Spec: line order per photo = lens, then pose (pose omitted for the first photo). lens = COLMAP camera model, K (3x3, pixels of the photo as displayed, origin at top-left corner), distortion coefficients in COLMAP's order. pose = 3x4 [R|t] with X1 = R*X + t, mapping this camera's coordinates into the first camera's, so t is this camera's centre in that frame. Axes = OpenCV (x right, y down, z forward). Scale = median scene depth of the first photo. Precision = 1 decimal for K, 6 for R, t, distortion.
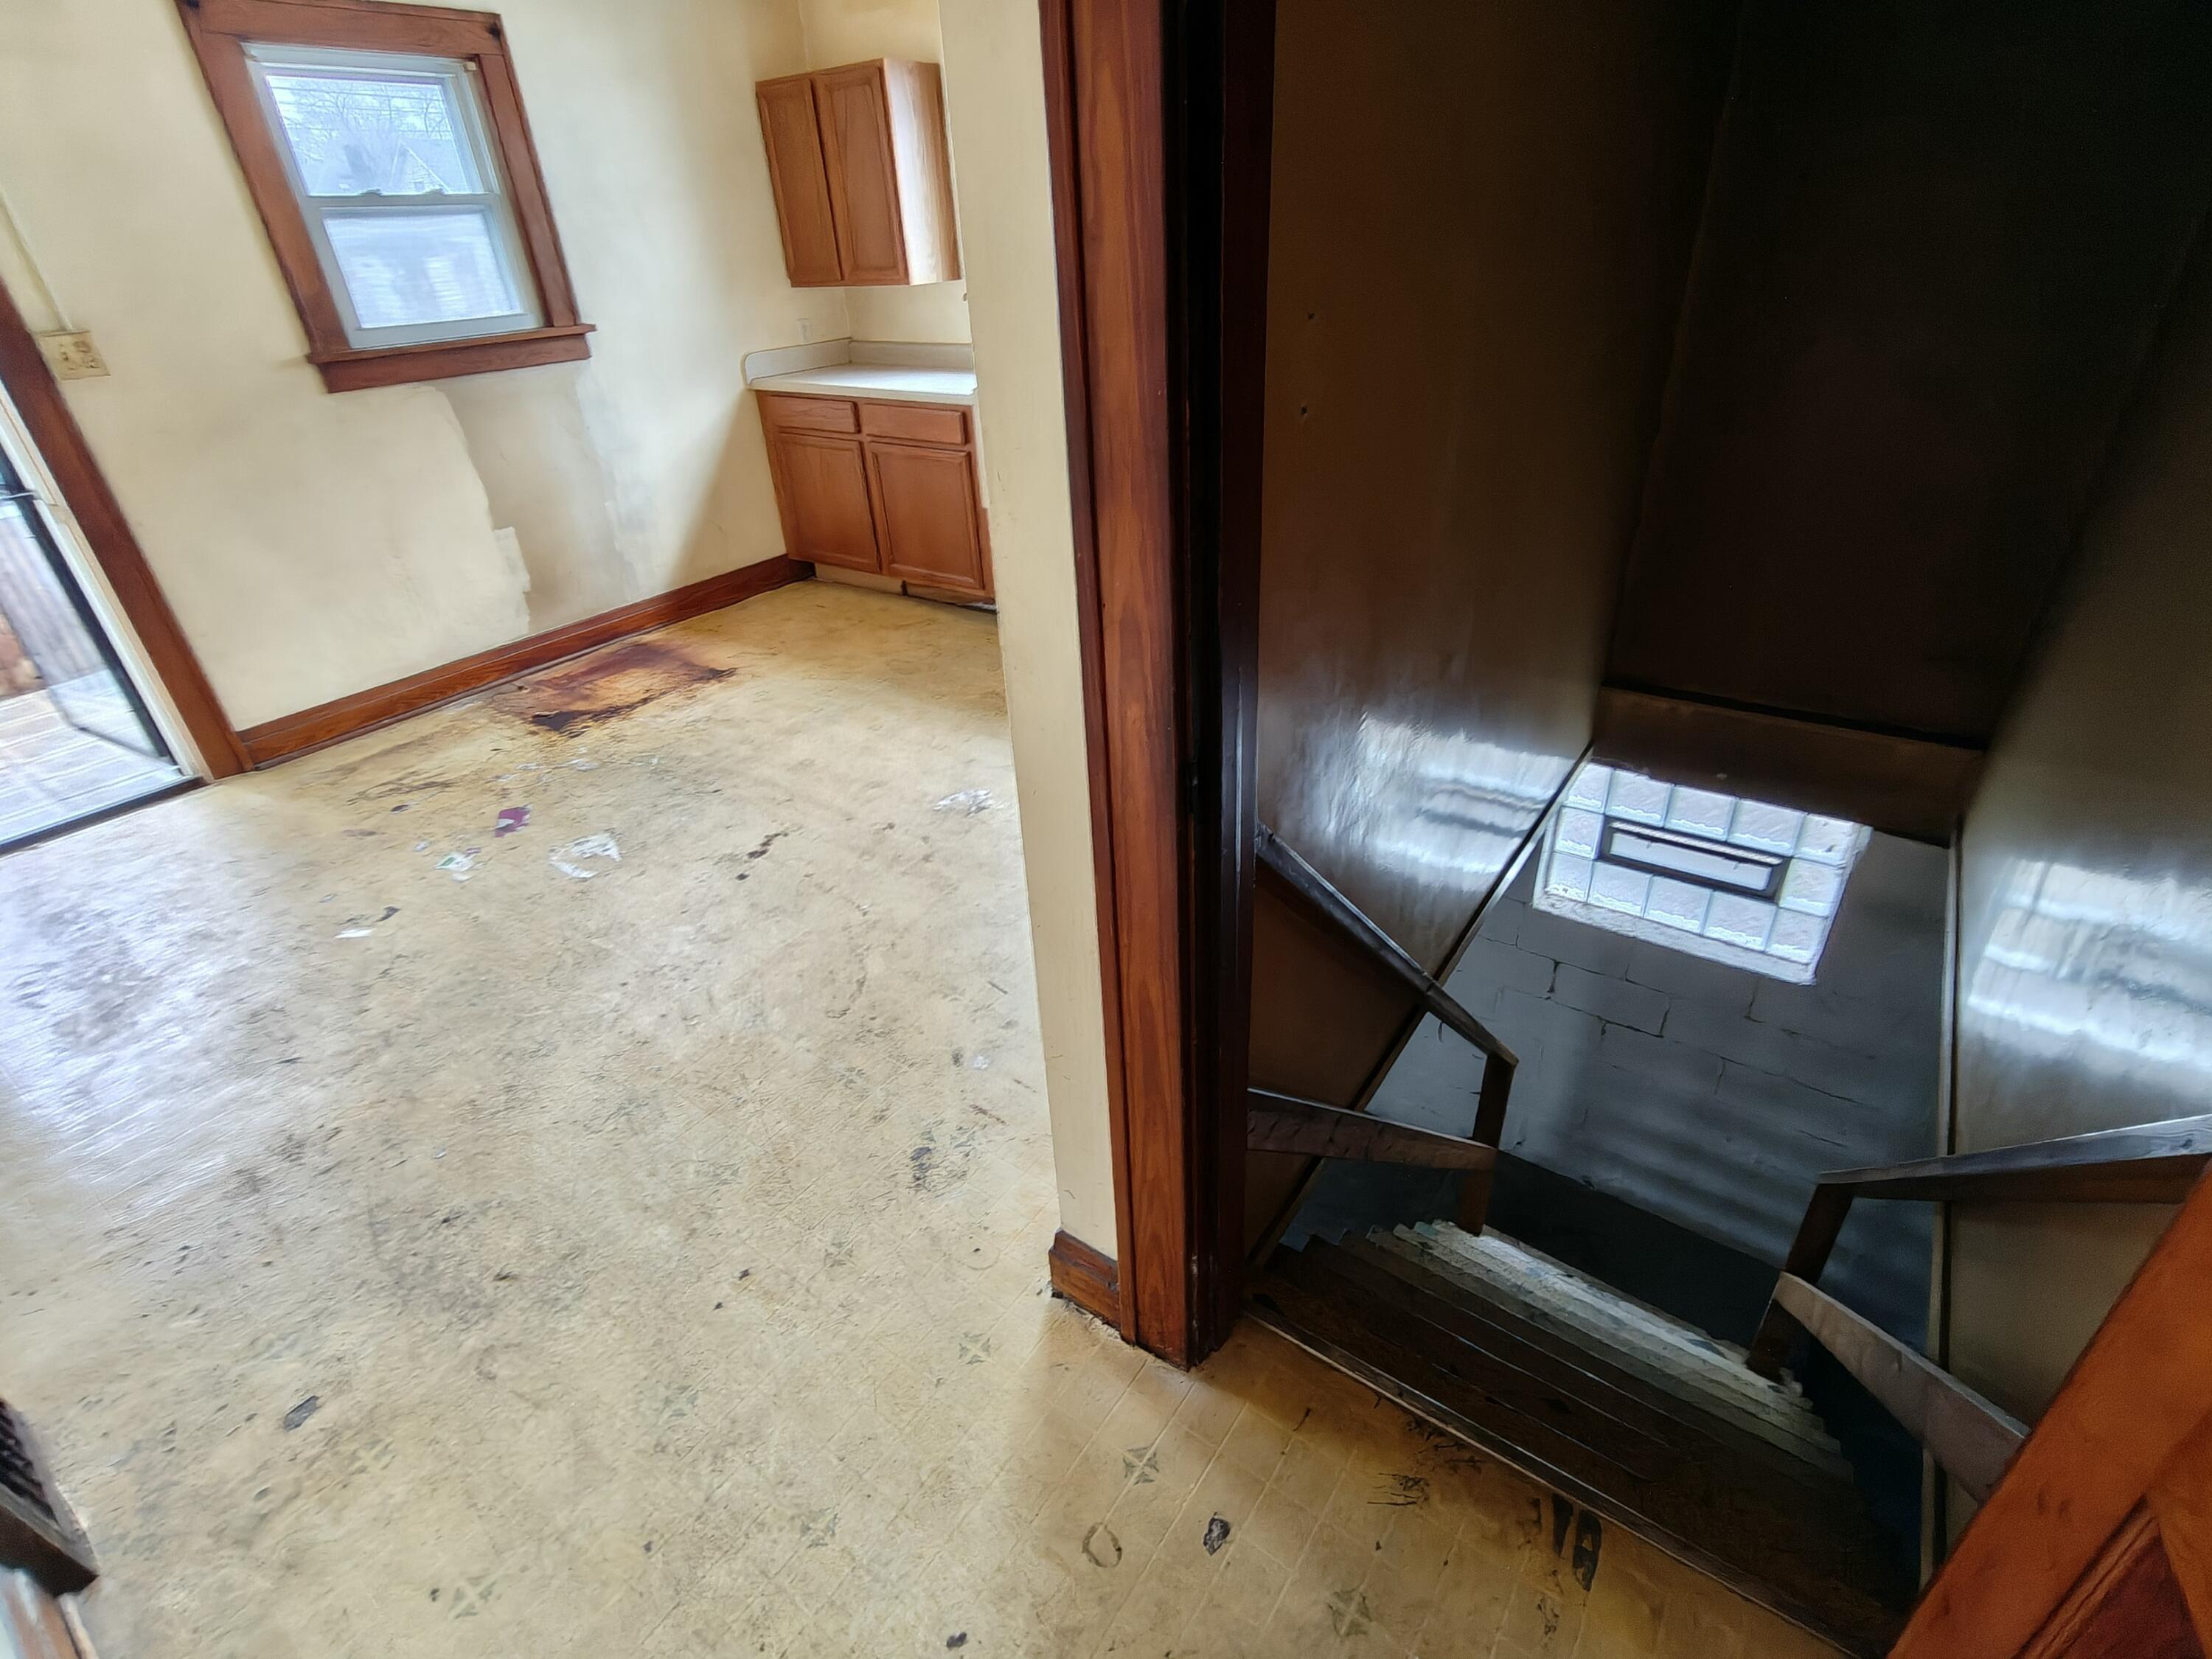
lens RADIAL K [[1045.3, 0, 1100.2], [0, 1045.3, 821.8], [0, 0, 1]] dist [0.001065, 0.002601]
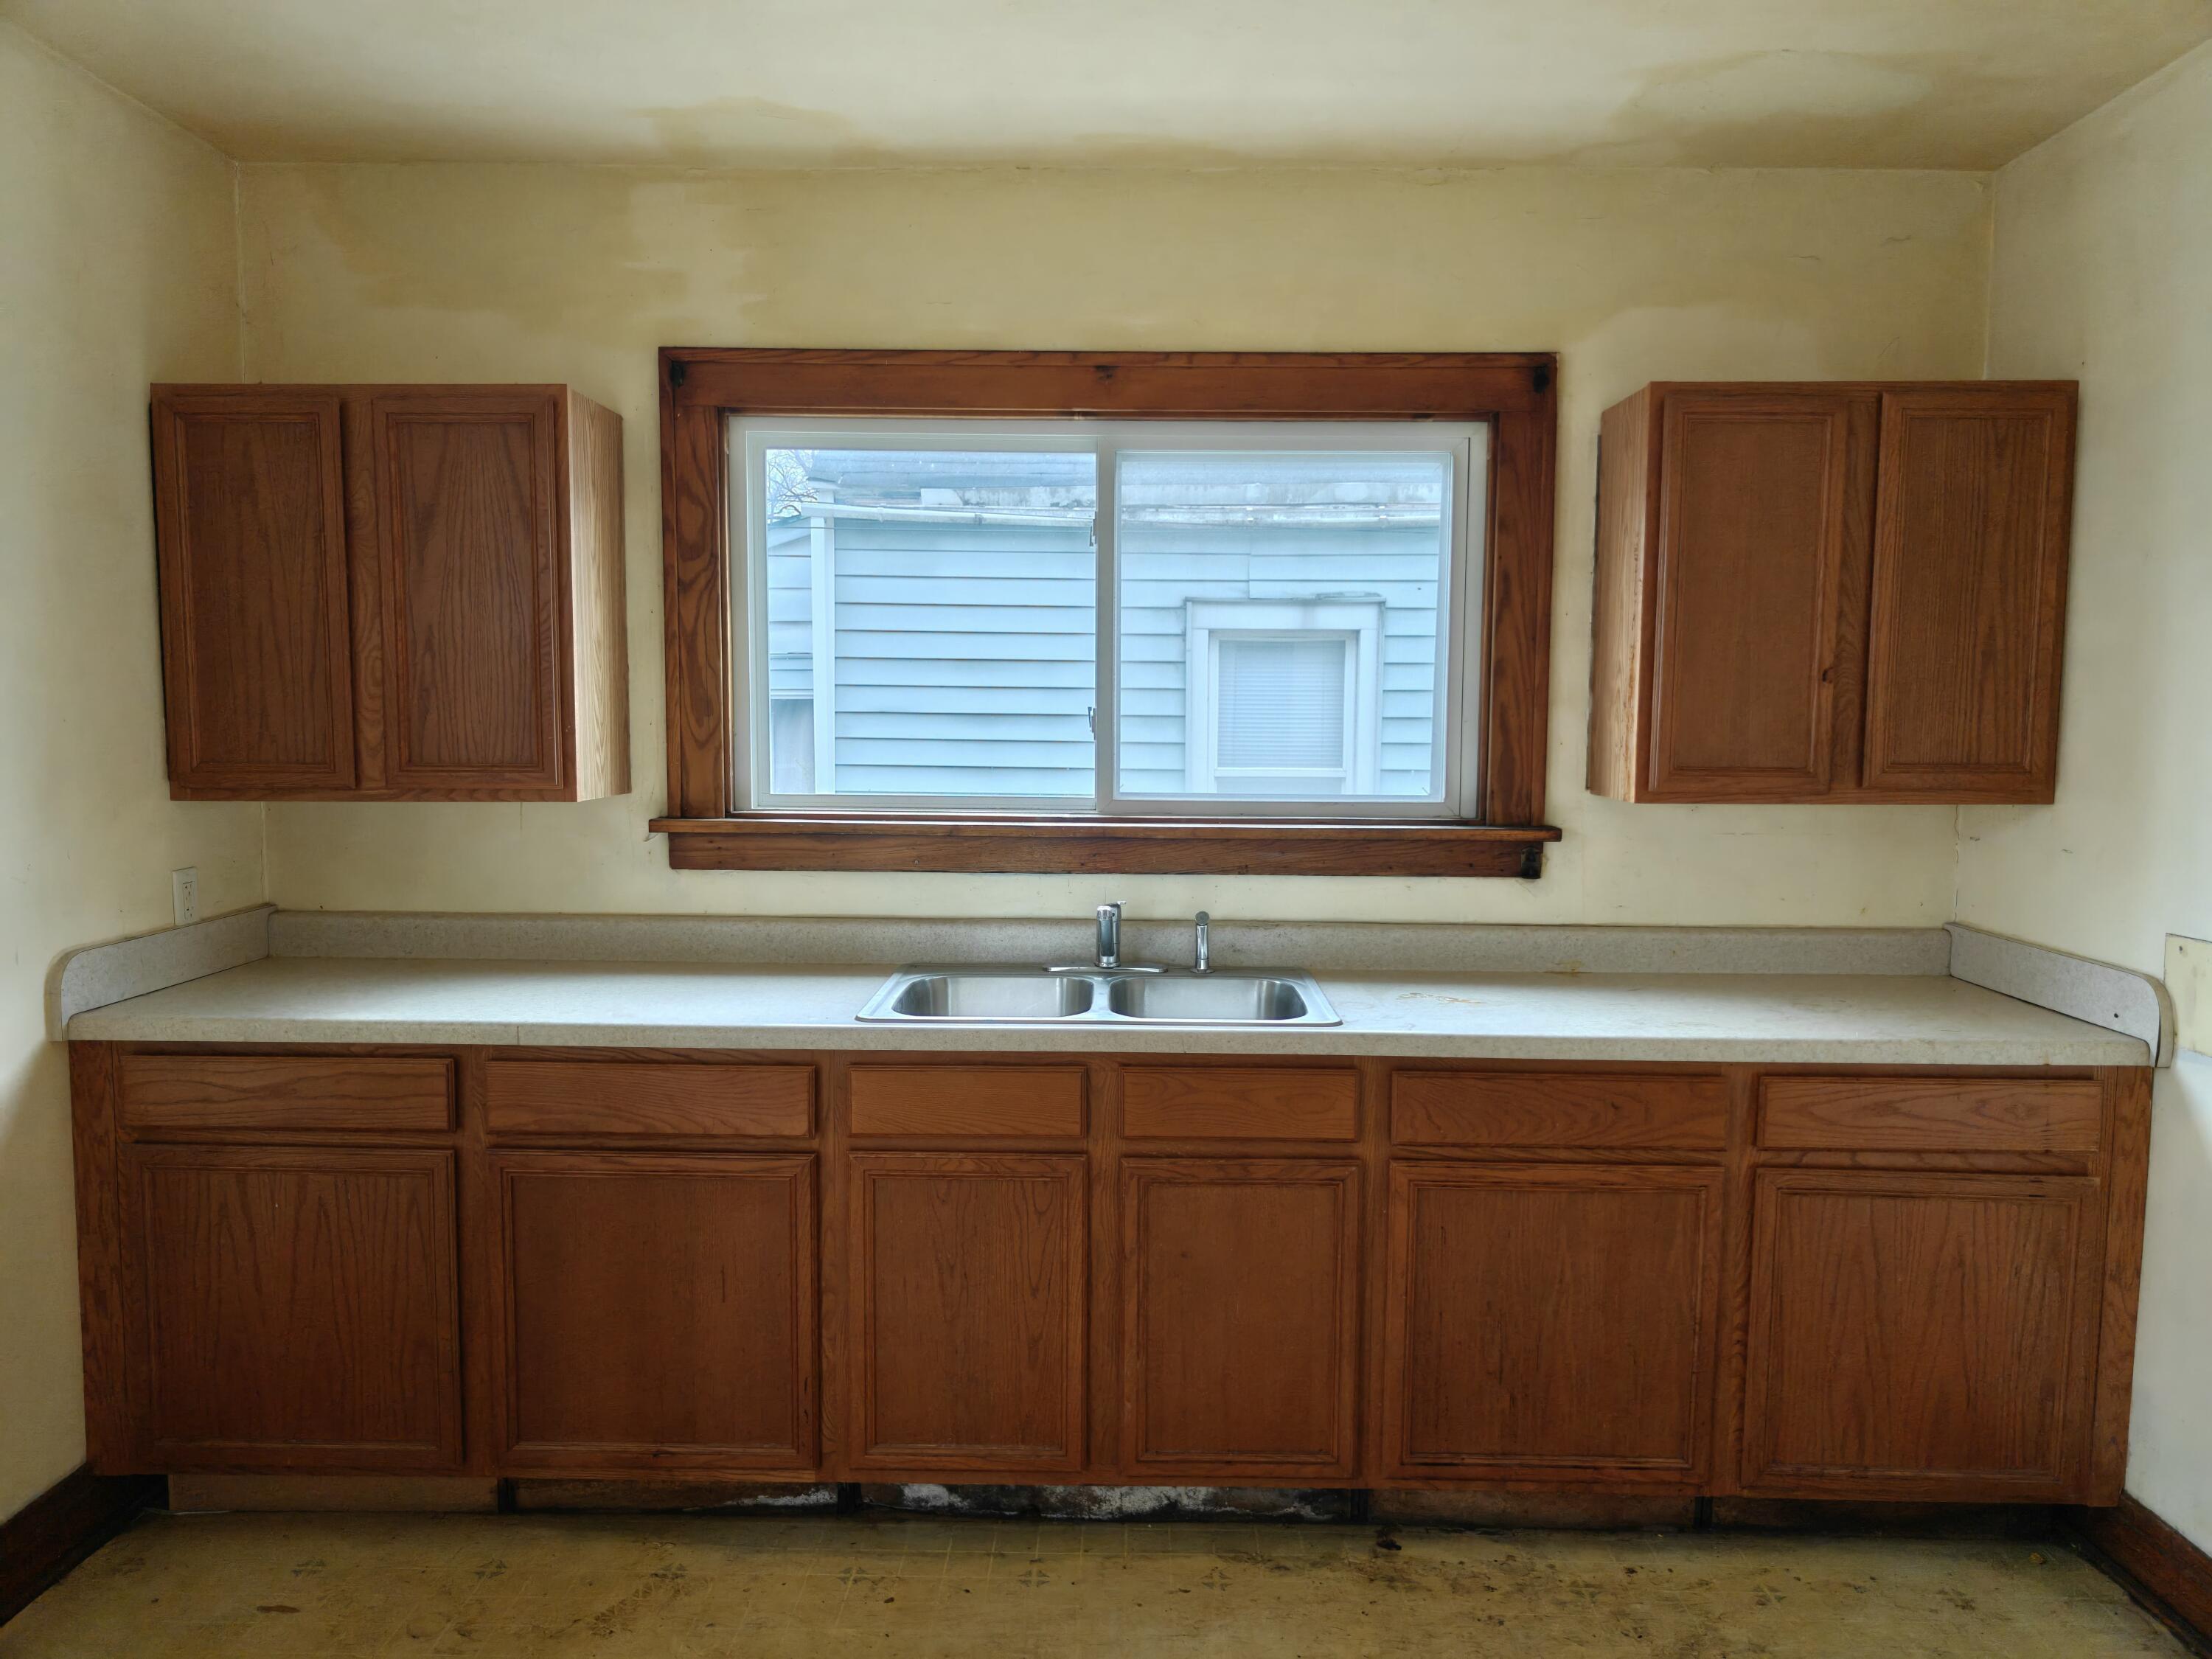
lens RADIAL K [[1535.9, 0, 1118.7], [0, 1535.9, 838.6], [0, 0, 1]] dist [0.018102, -0.013229]
pose [[0.818287, 0.004277, 0.574794, -0.456603], [0.245929, 0.901223, -0.356814, -0.251118], [-0.519544, 0.433335, 0.736407, 0.486937]]
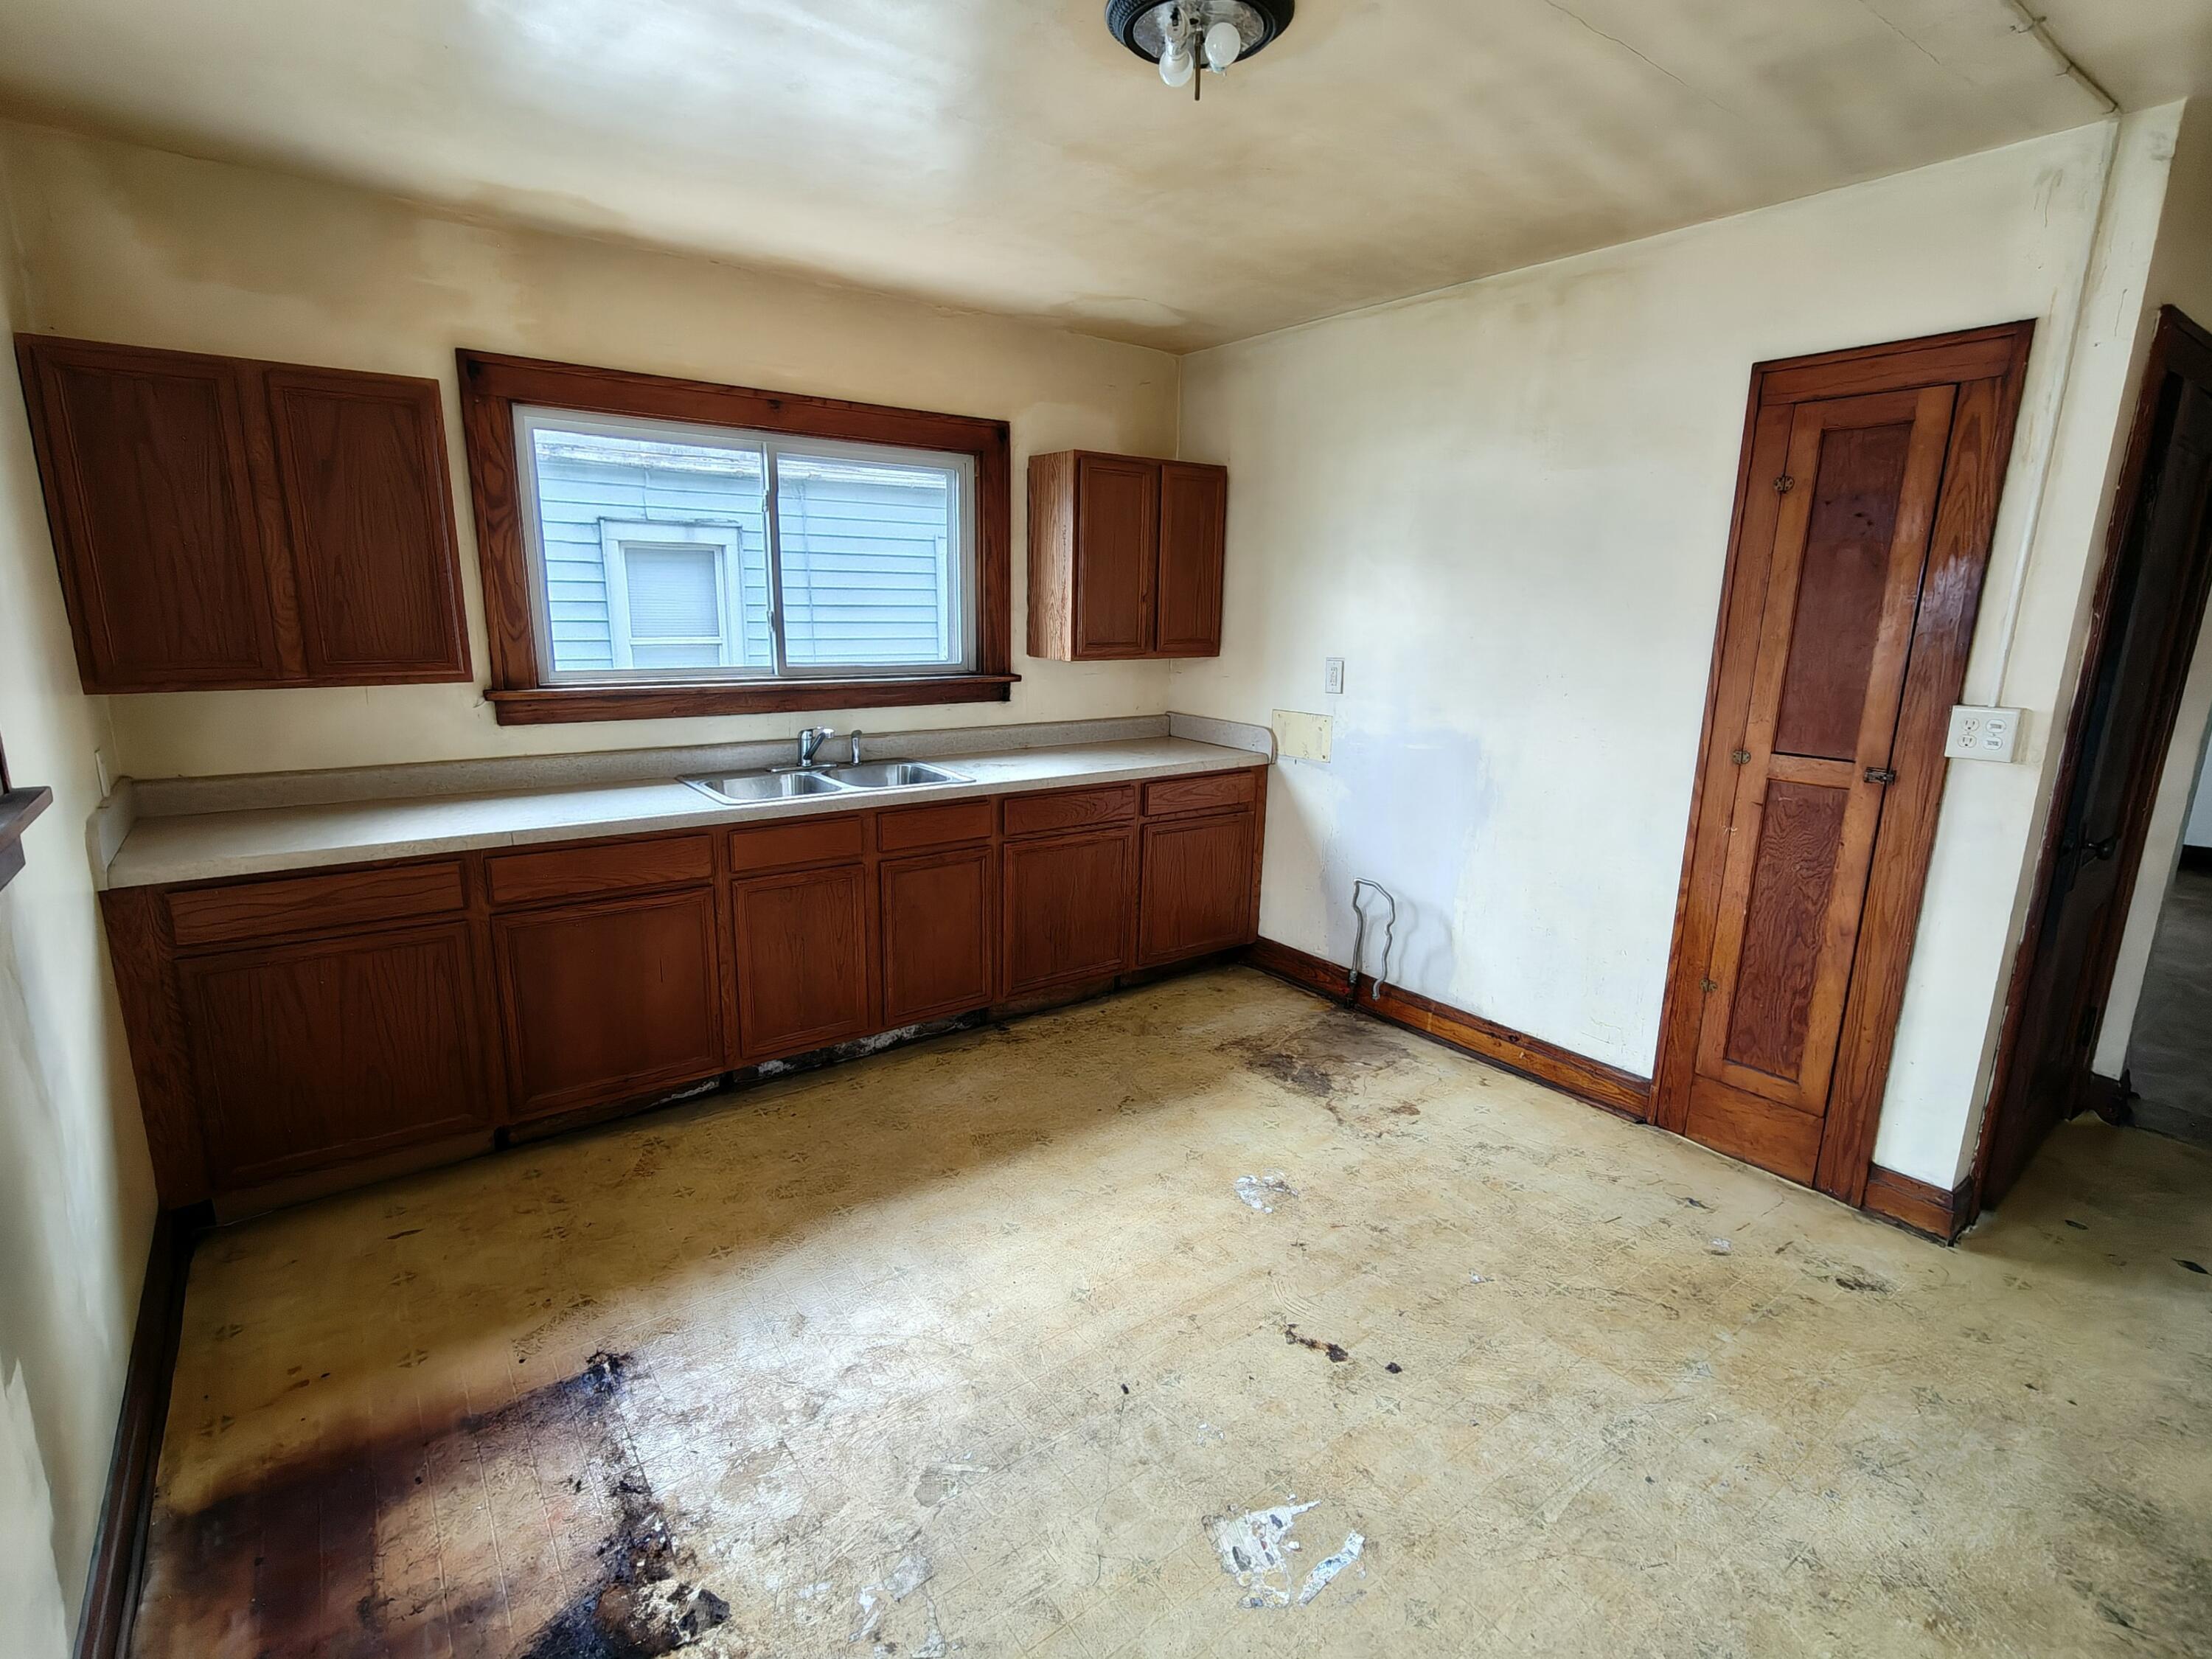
lens RADIAL K [[1045.3, 0, 1097.0], [0, 1045.3, 828.2], [0, 0, 1]] dist [0.001065, 0.002601]
pose [[0.306020, -0.156262, 0.939114, -0.849039], [0.445661, 0.895194, 0.003731, -0.320329], [-0.841272, 0.417385, 0.343587, 0.597930]]
